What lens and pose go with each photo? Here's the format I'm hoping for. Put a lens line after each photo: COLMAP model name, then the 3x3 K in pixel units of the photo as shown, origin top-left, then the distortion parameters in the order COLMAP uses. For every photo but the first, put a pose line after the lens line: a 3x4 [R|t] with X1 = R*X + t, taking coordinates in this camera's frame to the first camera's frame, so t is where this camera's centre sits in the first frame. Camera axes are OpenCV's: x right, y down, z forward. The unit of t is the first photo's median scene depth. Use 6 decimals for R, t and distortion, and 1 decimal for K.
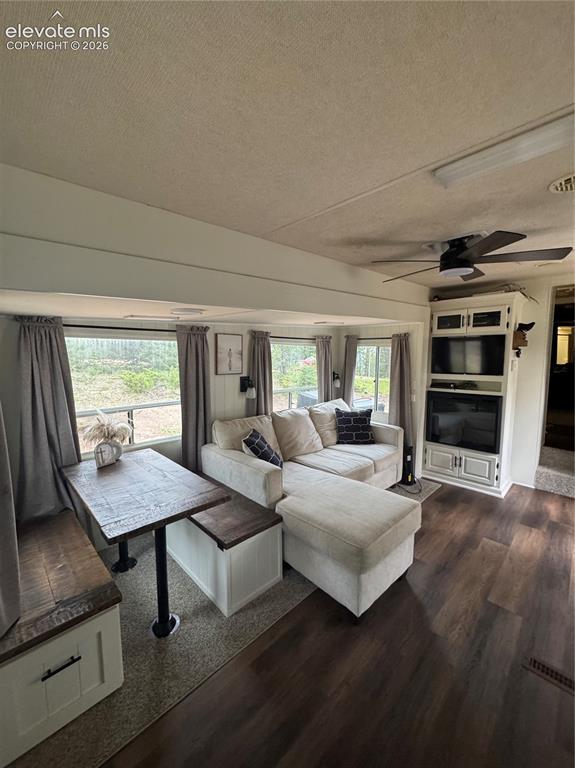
lens RADIAL K [[305.4, 0, 287.8], [0, 305.4, 382.0], [0, 0, 1]] dist [-0.008106, 0.000185]
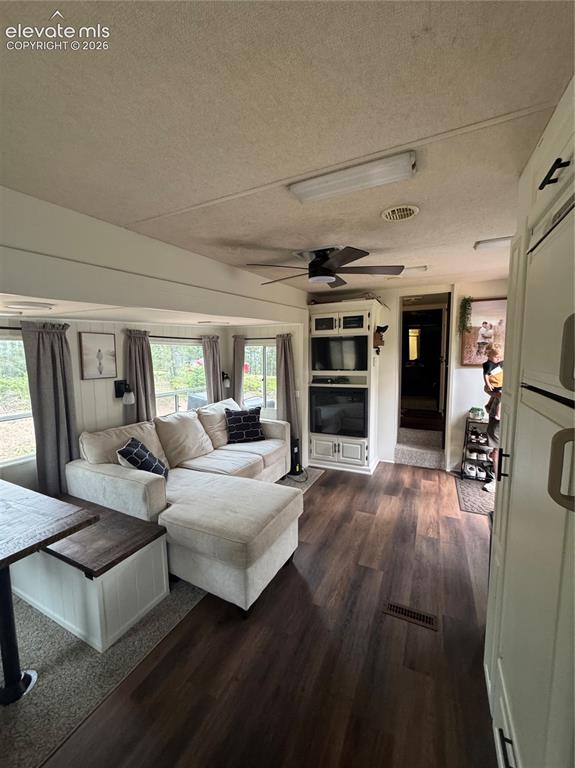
lens RADIAL K [[305.4, 0, 289.7], [0, 305.4, 381.8], [0, 0, 1]] dist [-0.008106, 0.000185]
pose [[0.942358, -0.042523, 0.331894, 0.044297], [0.042432, 0.999071, 0.007525, 0.000875], [-0.331905, 0.006992, 0.943287, -0.014876]]
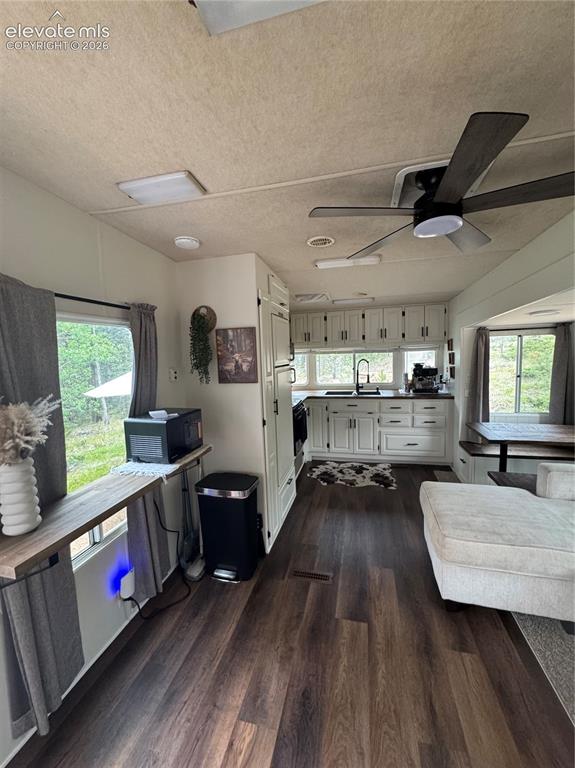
lens RADIAL K [[305.4, 0, 285.3], [0, 305.4, 384.3], [0, 0, 1]] dist [-0.008106, 0.000185]
pose [[-0.859150, 0.076862, -0.505918, 1.045020], [-0.015489, 0.984296, 0.175843, -0.110960], [0.511489, 0.158912, -0.844468, 1.255550]]
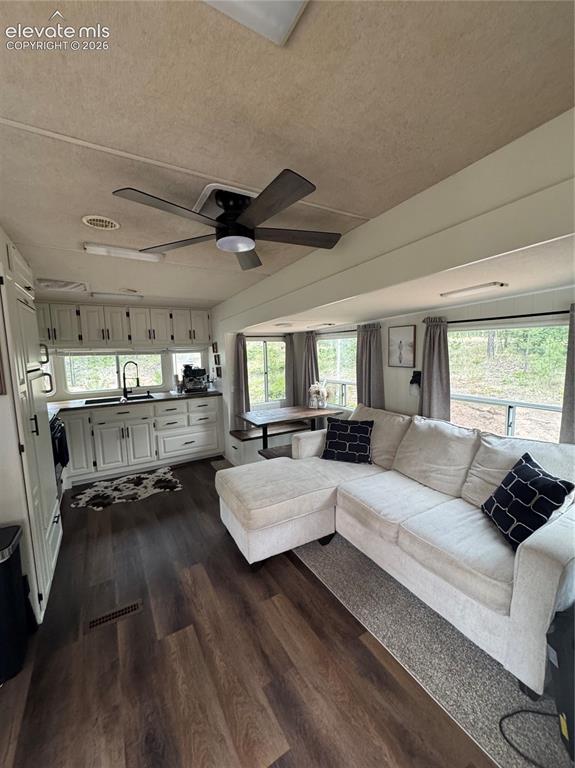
lens RADIAL K [[305.4, 0, 288.9], [0, 305.4, 384.7], [0, 0, 1]] dist [-0.008106, 0.000185]
pose [[-0.236976, 0.114227, -0.964777, 1.133607], [-0.067716, 0.988707, 0.133693, -0.100743], [0.969153, 0.097012, -0.226564, 1.163501]]
